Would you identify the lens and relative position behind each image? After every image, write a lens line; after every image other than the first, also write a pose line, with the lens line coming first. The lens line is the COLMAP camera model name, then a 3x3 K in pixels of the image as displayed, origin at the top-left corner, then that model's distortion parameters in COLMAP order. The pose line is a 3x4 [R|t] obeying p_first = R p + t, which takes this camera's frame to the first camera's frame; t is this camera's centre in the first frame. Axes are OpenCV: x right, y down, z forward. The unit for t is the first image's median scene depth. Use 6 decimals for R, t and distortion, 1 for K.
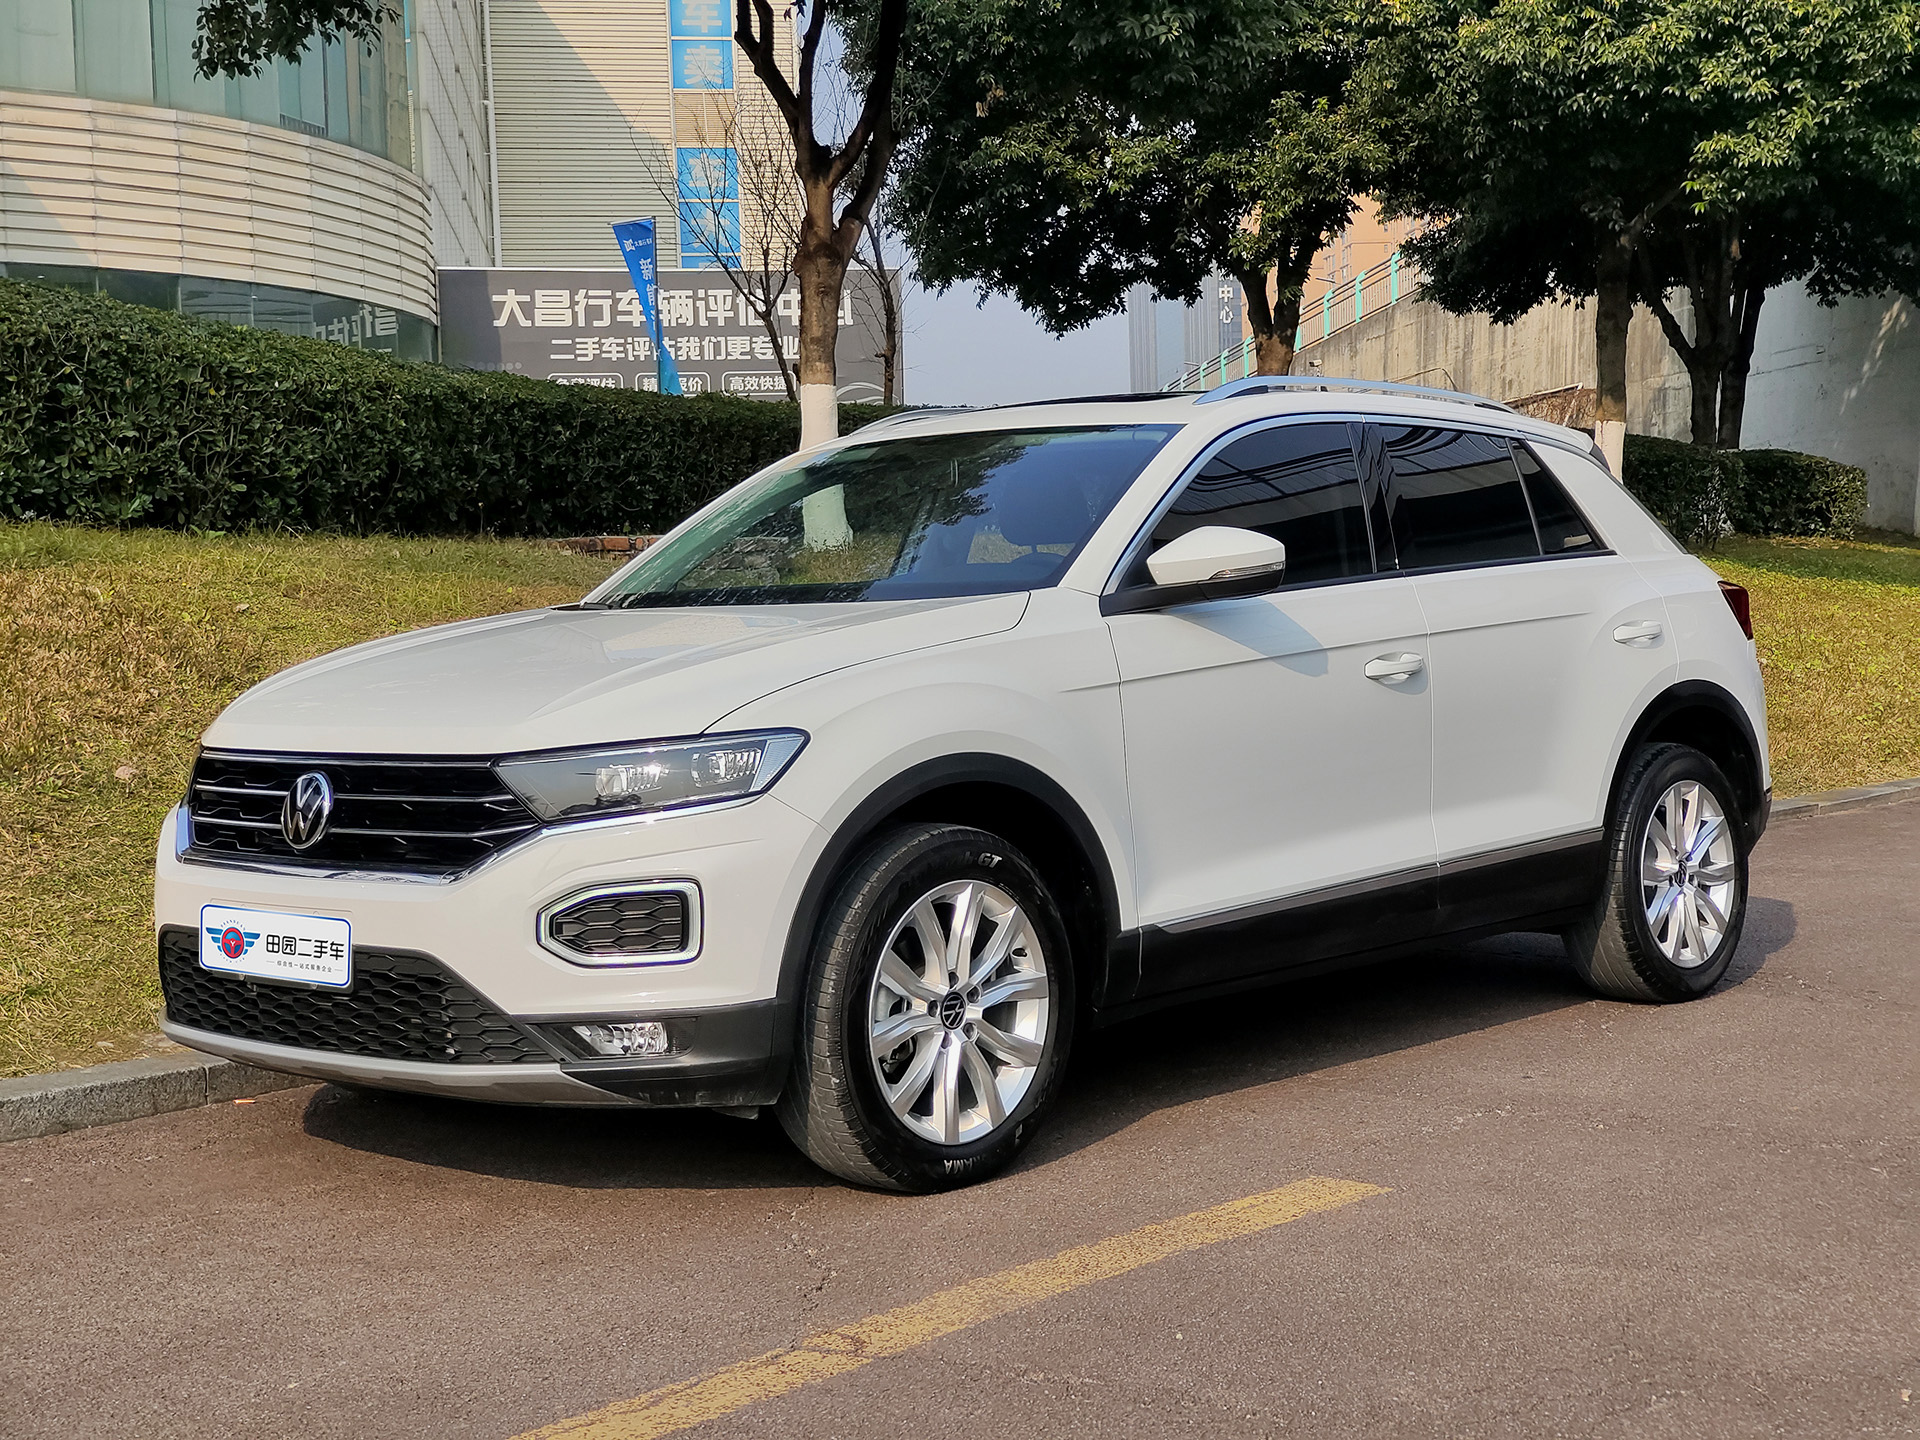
lens RADIAL K [[2682.7, 0, 969.6], [0, 2682.7, 712.6], [0, 0, 1]] dist [0.148142, 0.000000]
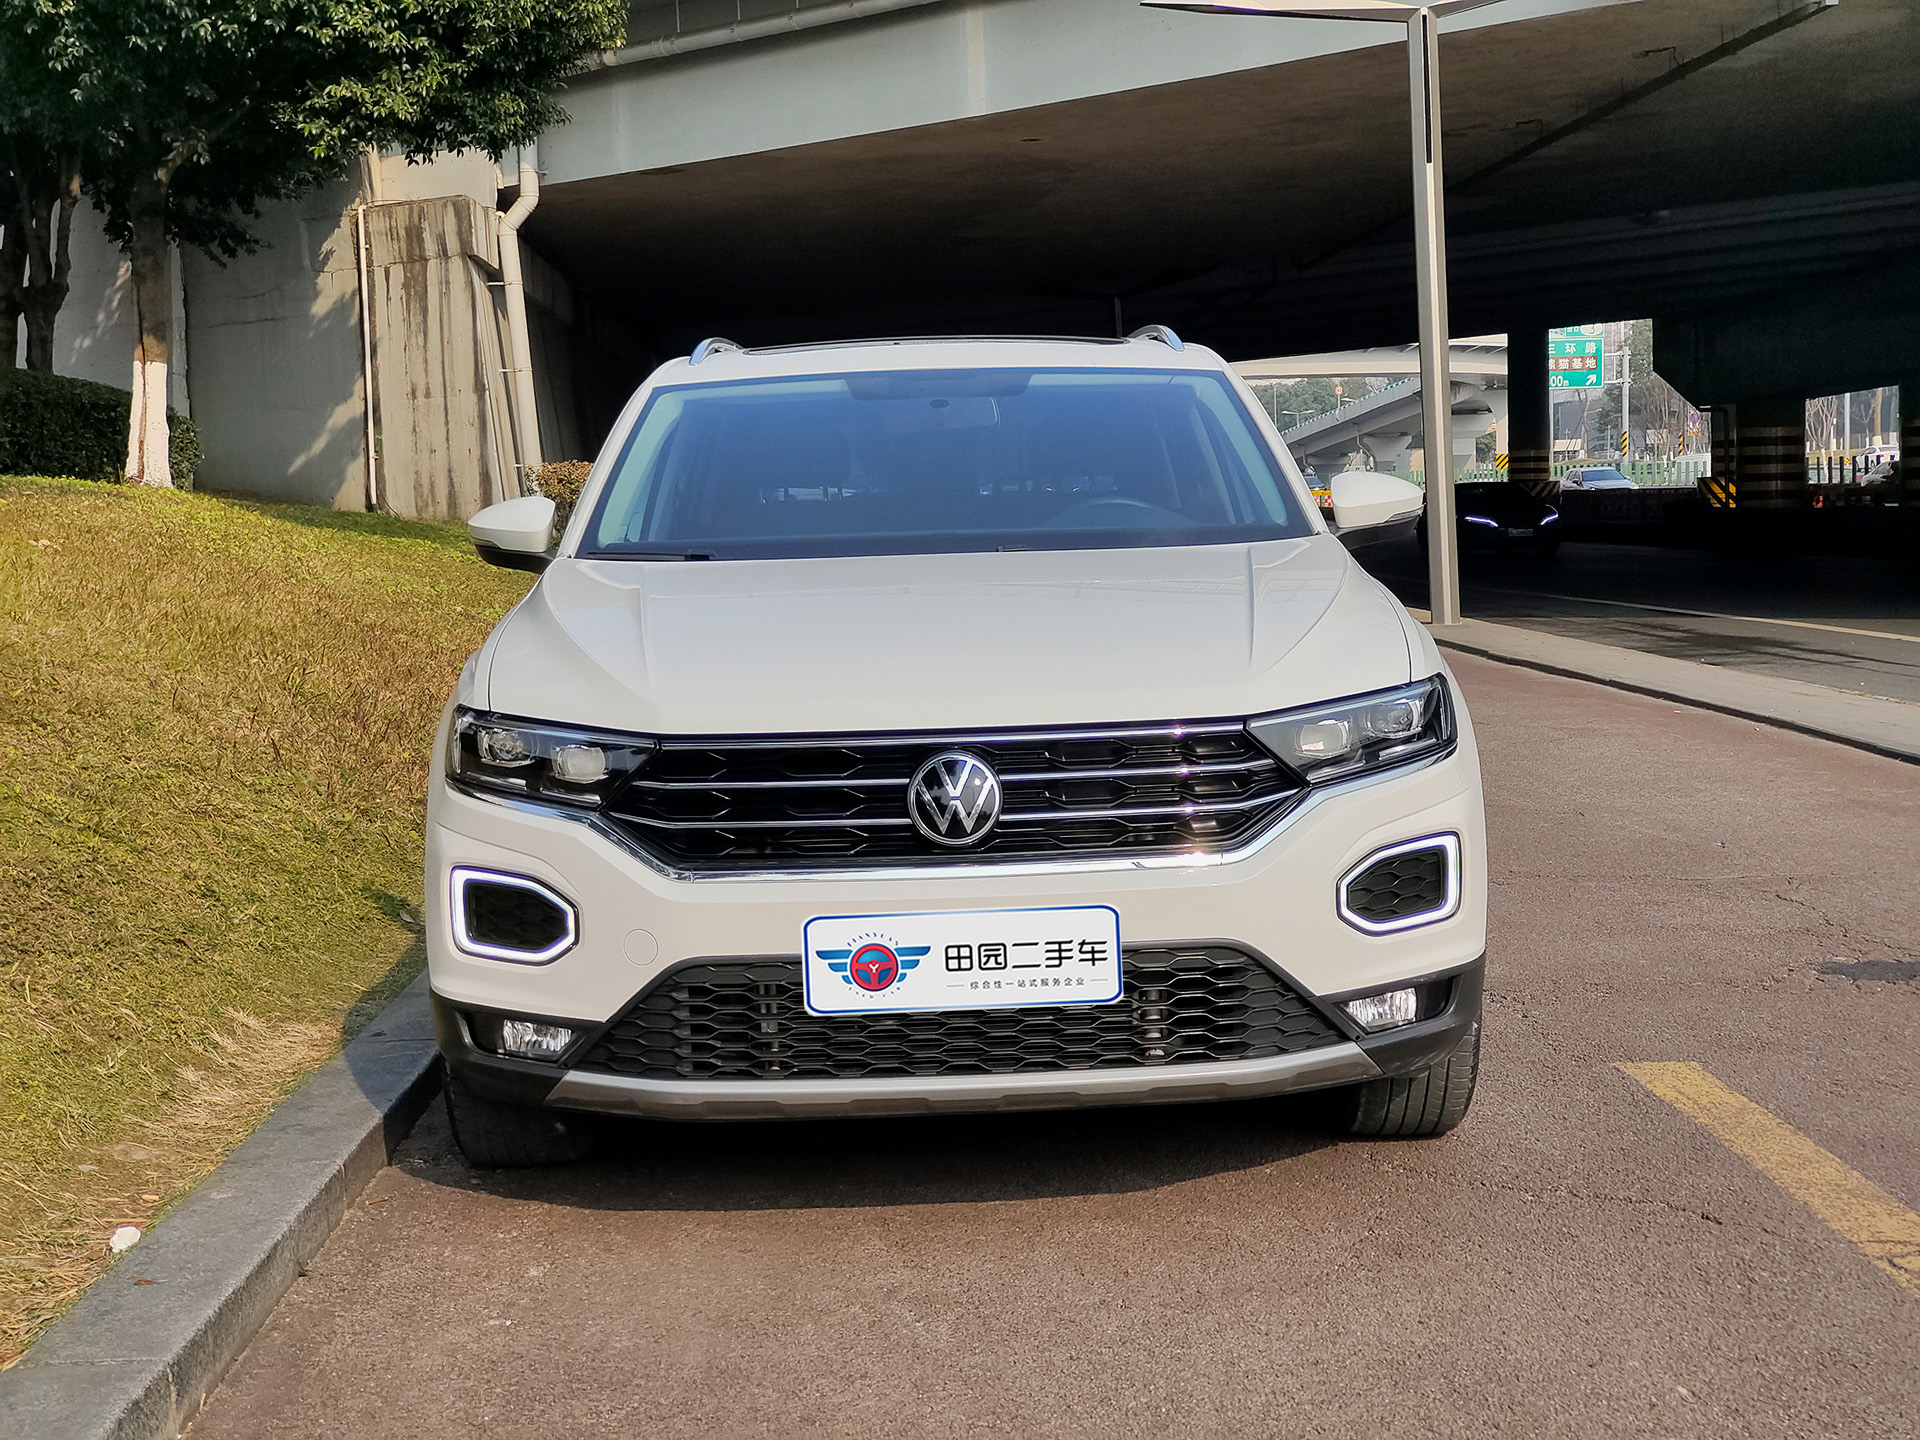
lens RADIAL K [[2682.7, 0, 958.3], [0, 2682.7, 727.1], [0, 0, 1]] dist [0.148142, 0.000000]
pose [[0.740717, -0.059742, 0.669156, -0.806623], [0.044664, 0.998214, 0.039680, -0.019448], [-0.670331, 0.000495, 0.742062, 0.376639]]
